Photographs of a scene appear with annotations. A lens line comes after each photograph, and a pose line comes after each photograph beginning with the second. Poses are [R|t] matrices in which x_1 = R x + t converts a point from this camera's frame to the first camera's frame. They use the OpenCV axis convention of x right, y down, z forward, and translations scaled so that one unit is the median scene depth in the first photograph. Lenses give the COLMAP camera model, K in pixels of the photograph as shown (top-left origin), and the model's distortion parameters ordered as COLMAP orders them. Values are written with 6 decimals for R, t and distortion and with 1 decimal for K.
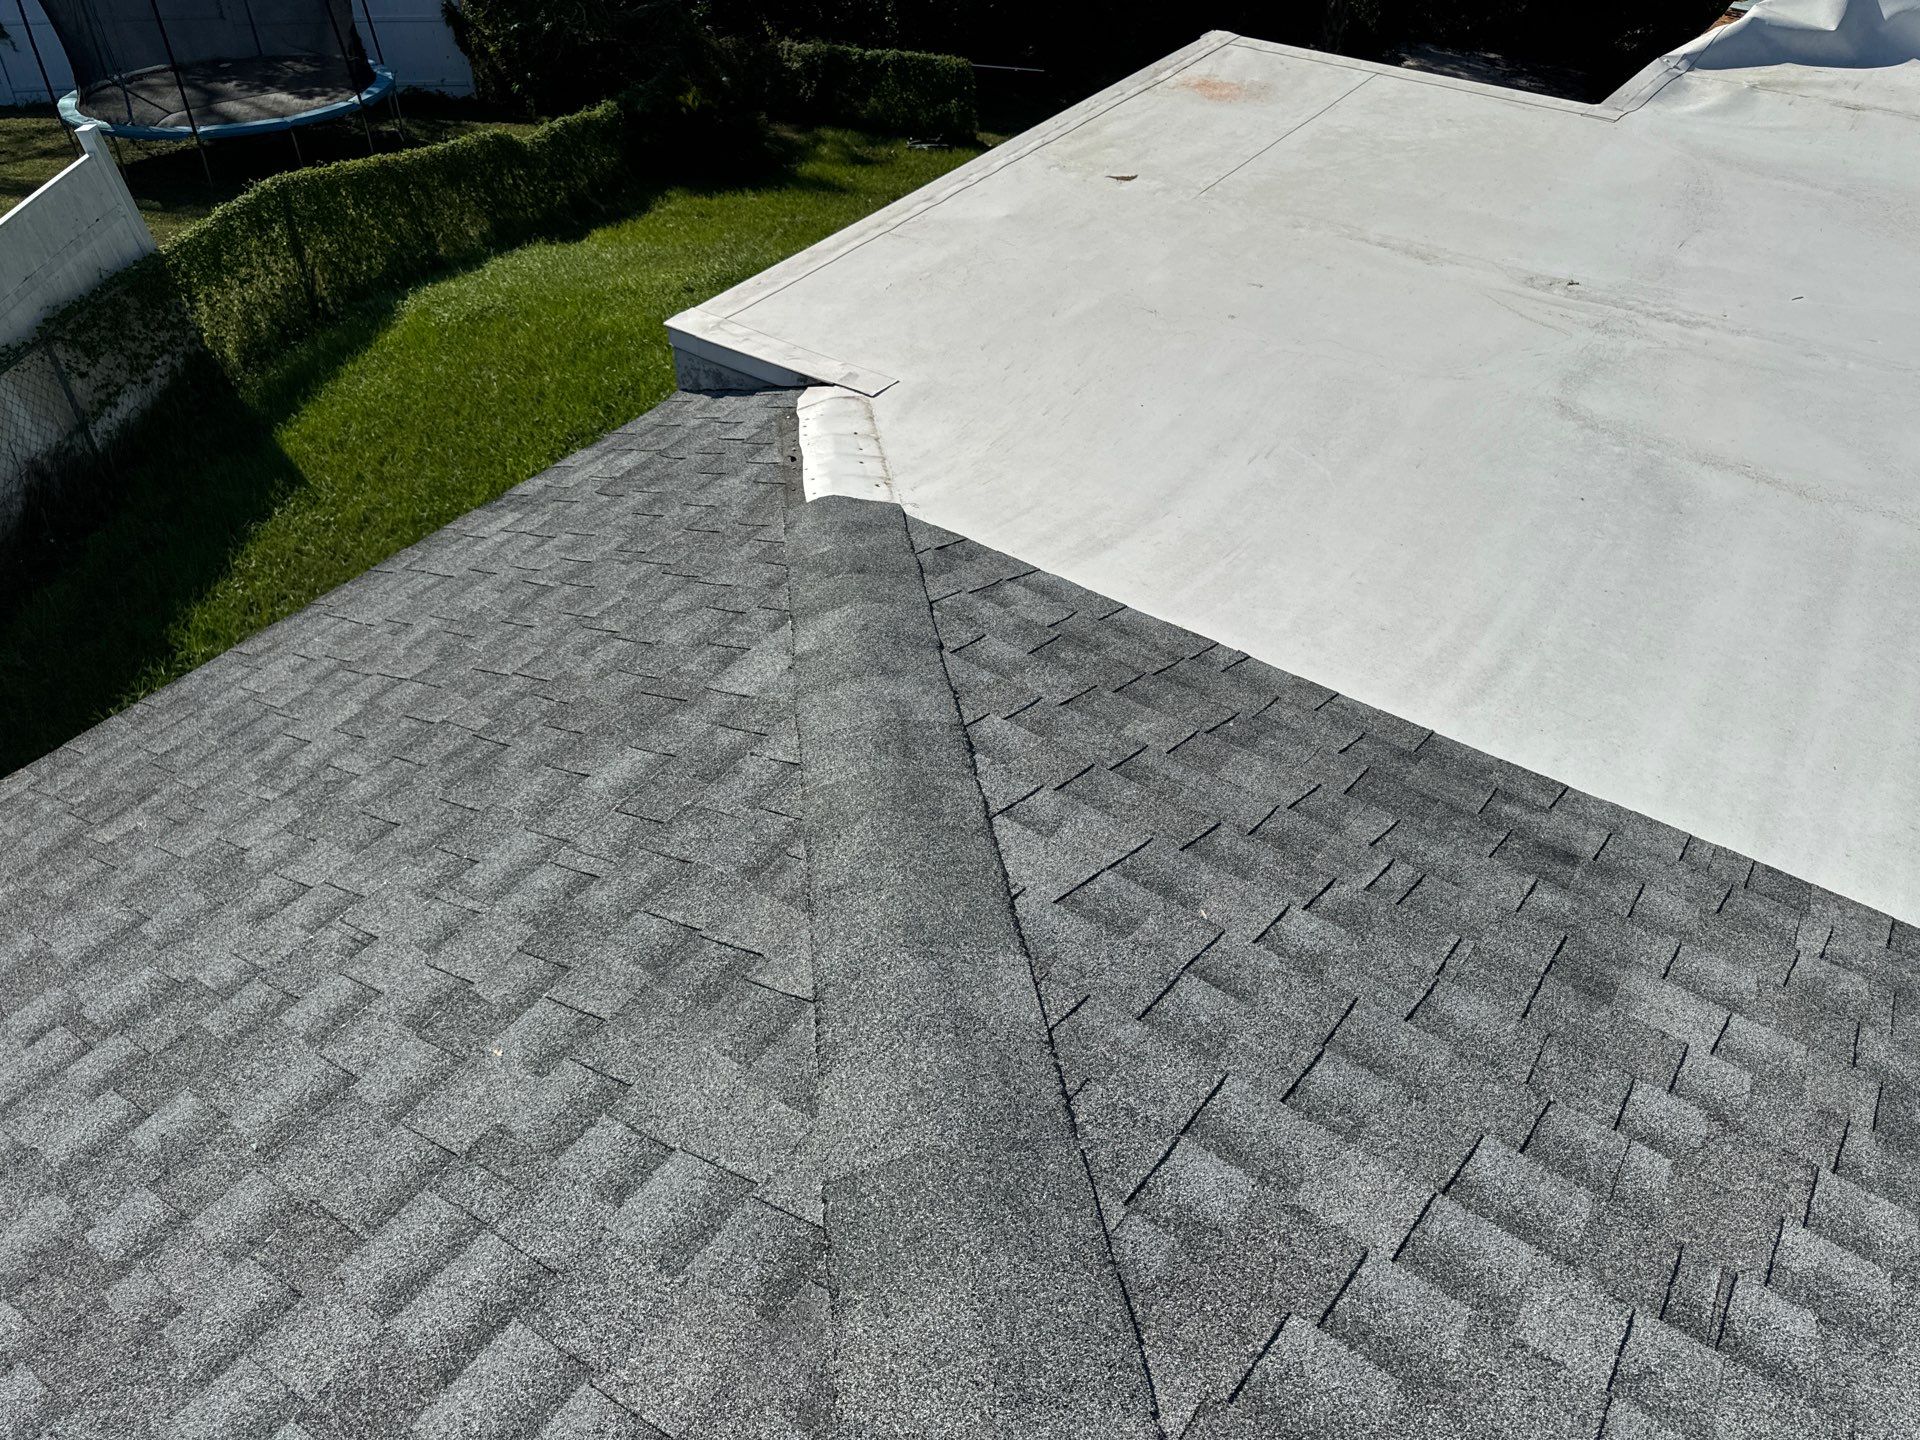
lens RADIAL K [[1357.6, 0, 957.5], [0, 1357.6, 705.4], [0, 0, 1]] dist [0.044889, -0.057466]
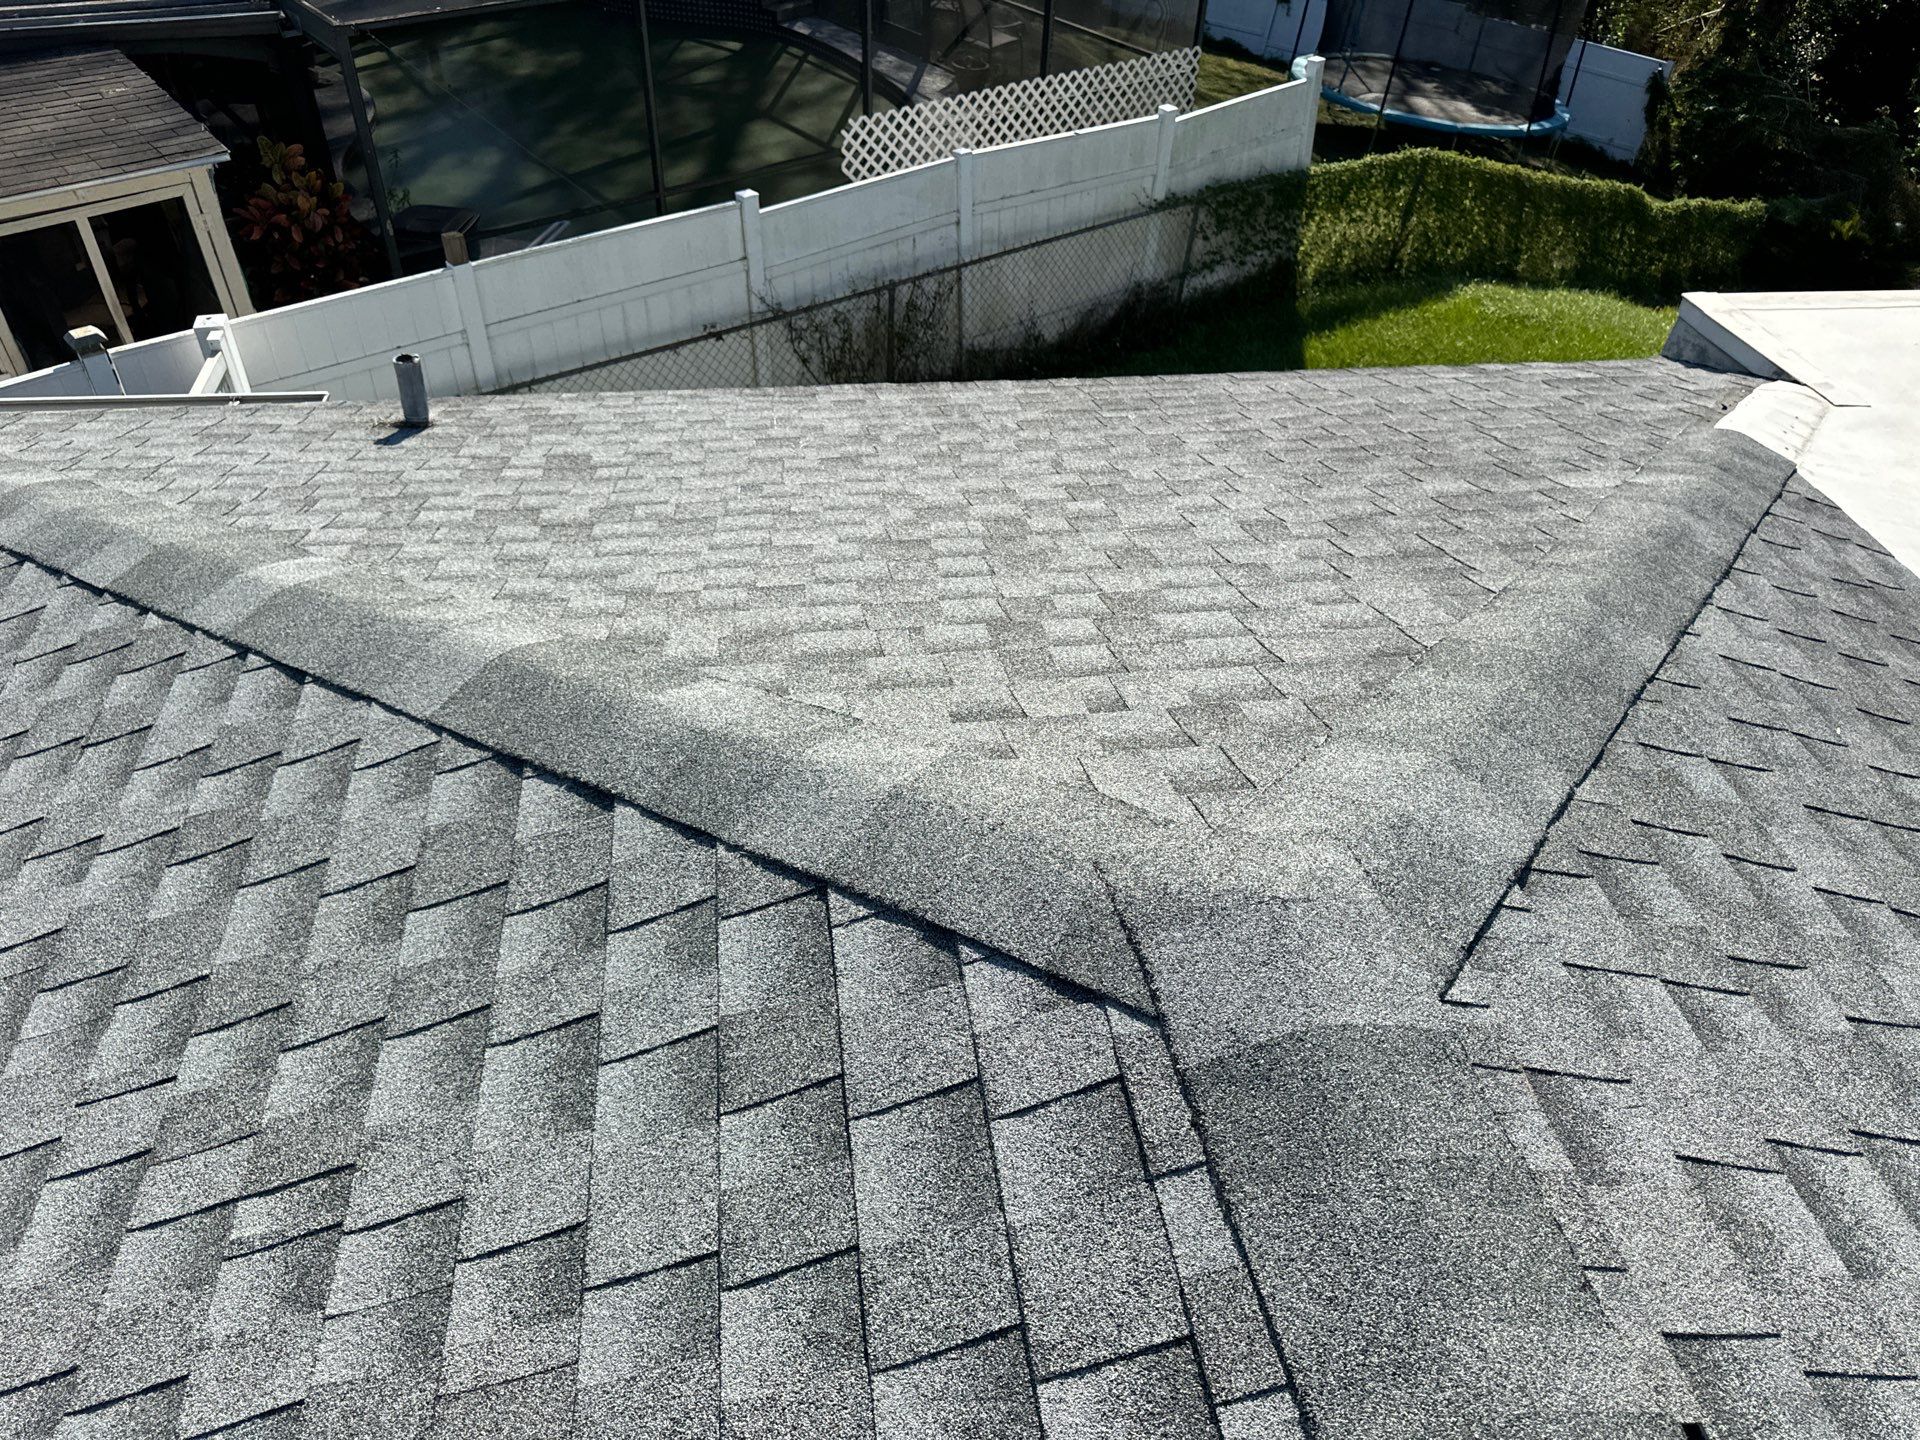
lens RADIAL K [[1357.6, 0, 957.5], [0, 1357.6, 705.4], [0, 0, 1]] dist [0.044889, -0.057466]
pose [[0.697521, 0.493478, -0.519561, 0.155044], [-0.515791, 0.849095, 0.114008, 0.239389], [0.497417, 0.188462, 0.846793, -0.225300]]
